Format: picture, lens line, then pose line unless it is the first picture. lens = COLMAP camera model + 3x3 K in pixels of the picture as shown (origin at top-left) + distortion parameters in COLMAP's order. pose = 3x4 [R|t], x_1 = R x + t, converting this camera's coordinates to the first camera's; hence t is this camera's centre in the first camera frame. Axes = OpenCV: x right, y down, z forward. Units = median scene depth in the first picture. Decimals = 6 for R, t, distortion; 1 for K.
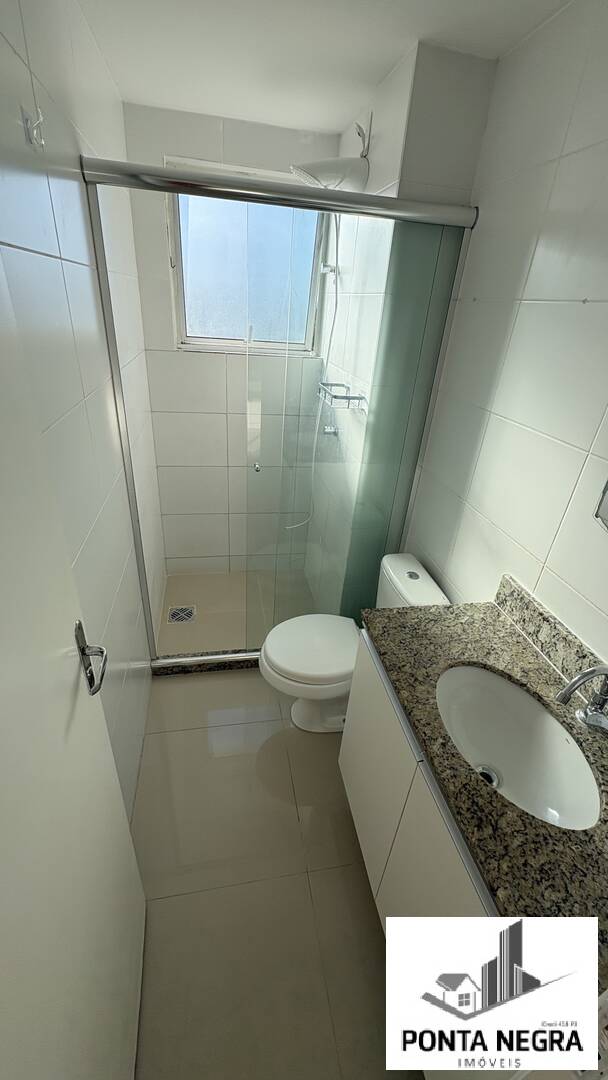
lens RADIAL K [[431.1, 0, 304.9], [0, 431.1, 538.6], [0, 0, 1]] dist [0.000795, -0.000380]
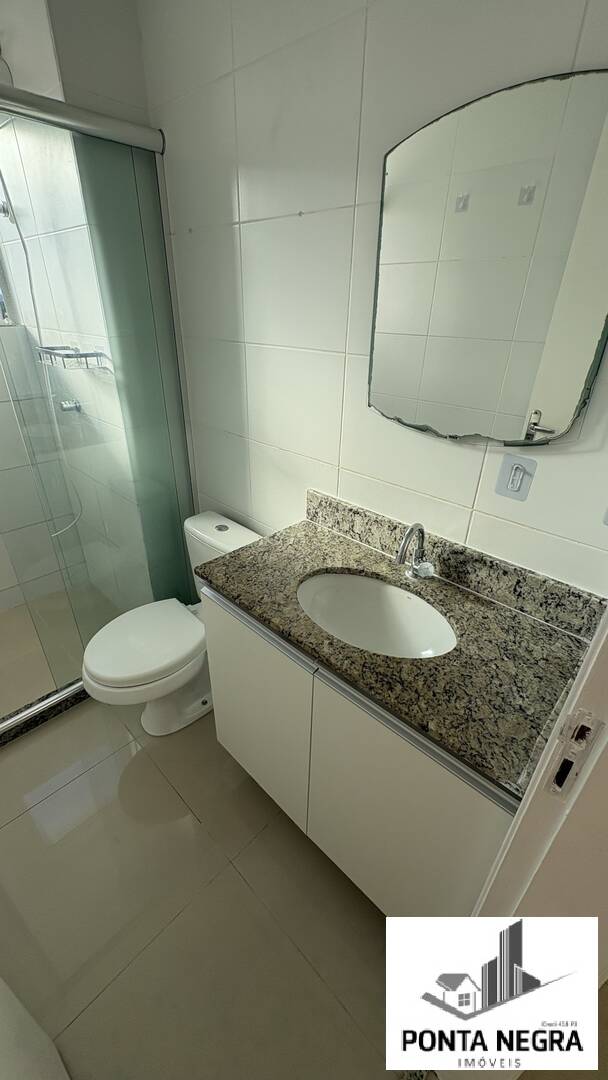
lens RADIAL K [[431.1, 0, 309.8], [0, 431.1, 532.9], [0, 0, 1]] dist [0.000795, -0.000380]
pose [[0.813477, -0.323655, 0.483221, -0.081234], [0.310536, 0.944216, 0.109653, 0.066479], [-0.491755, 0.060857, 0.868604, 0.078654]]
